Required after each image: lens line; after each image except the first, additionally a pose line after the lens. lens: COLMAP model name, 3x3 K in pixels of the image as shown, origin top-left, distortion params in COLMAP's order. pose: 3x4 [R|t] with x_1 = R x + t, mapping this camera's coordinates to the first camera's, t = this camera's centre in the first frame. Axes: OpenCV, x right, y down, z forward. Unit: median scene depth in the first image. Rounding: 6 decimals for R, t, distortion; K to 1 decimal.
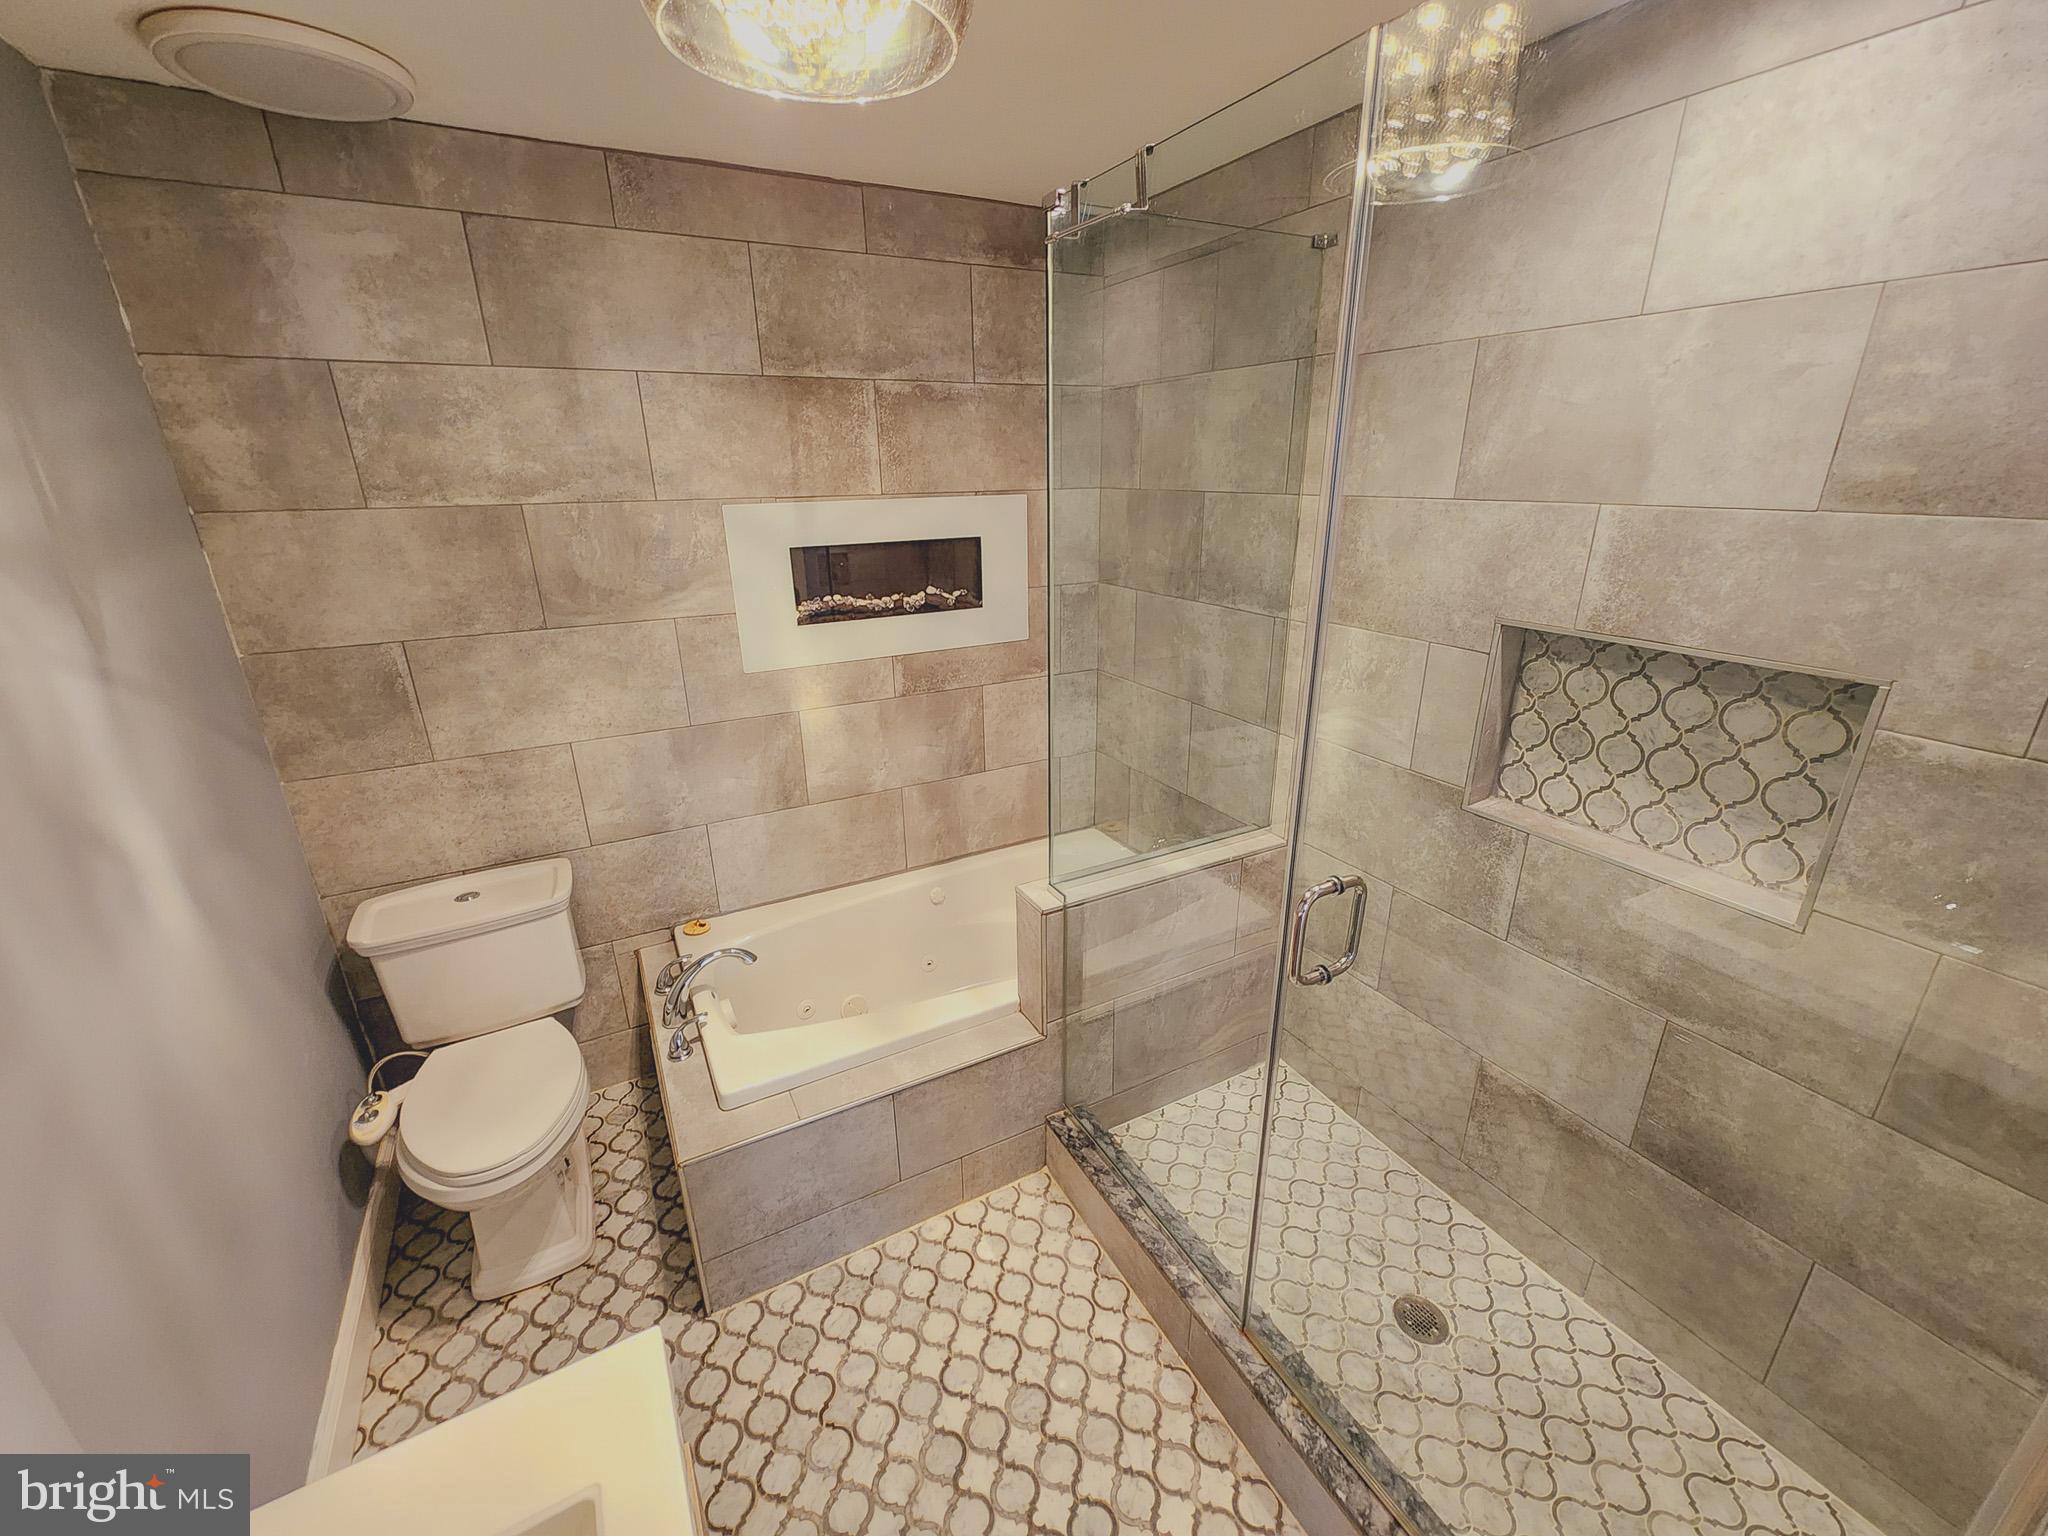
lens RADIAL K [[837.2, 0, 1029.6], [0, 837.2, 766.7], [0, 0, 1]] dist [0.000872, -0.000581]
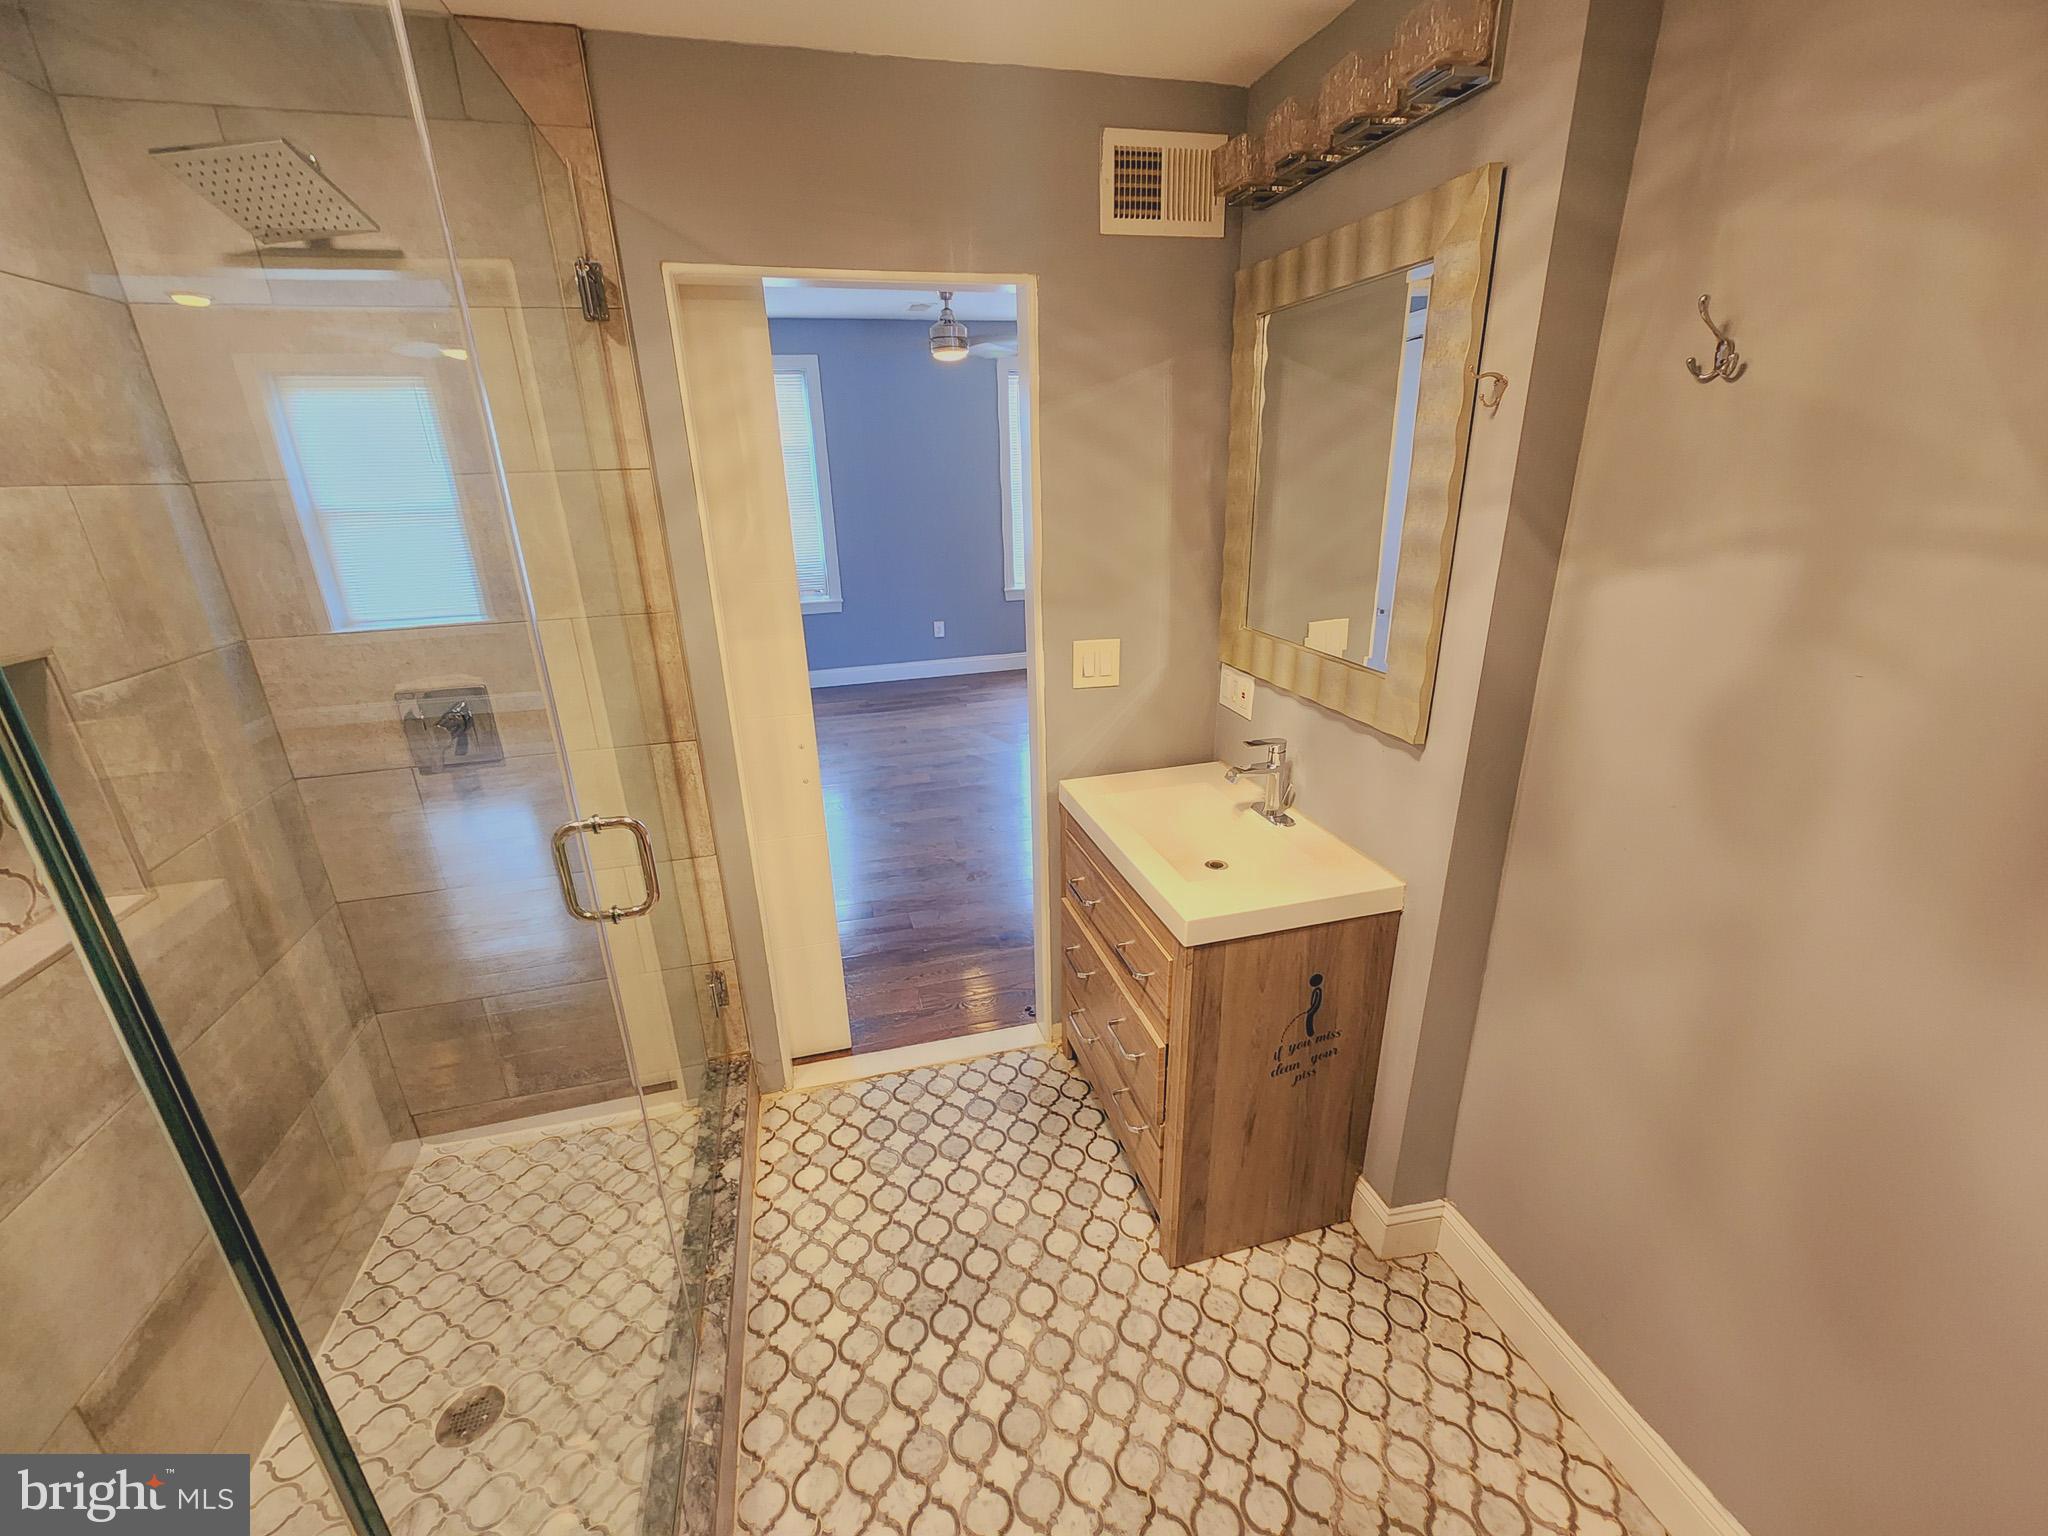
lens RADIAL K [[837.2, 0, 1029.6], [0, 837.2, 766.7], [0, 0, 1]] dist [0.000872, -0.000581]
pose [[-0.970338, -0.044141, 0.237686, -0.305893], [0.116621, 0.775755, 0.620165, -0.371813], [-0.211761, 0.629489, -0.747597, 1.228993]]
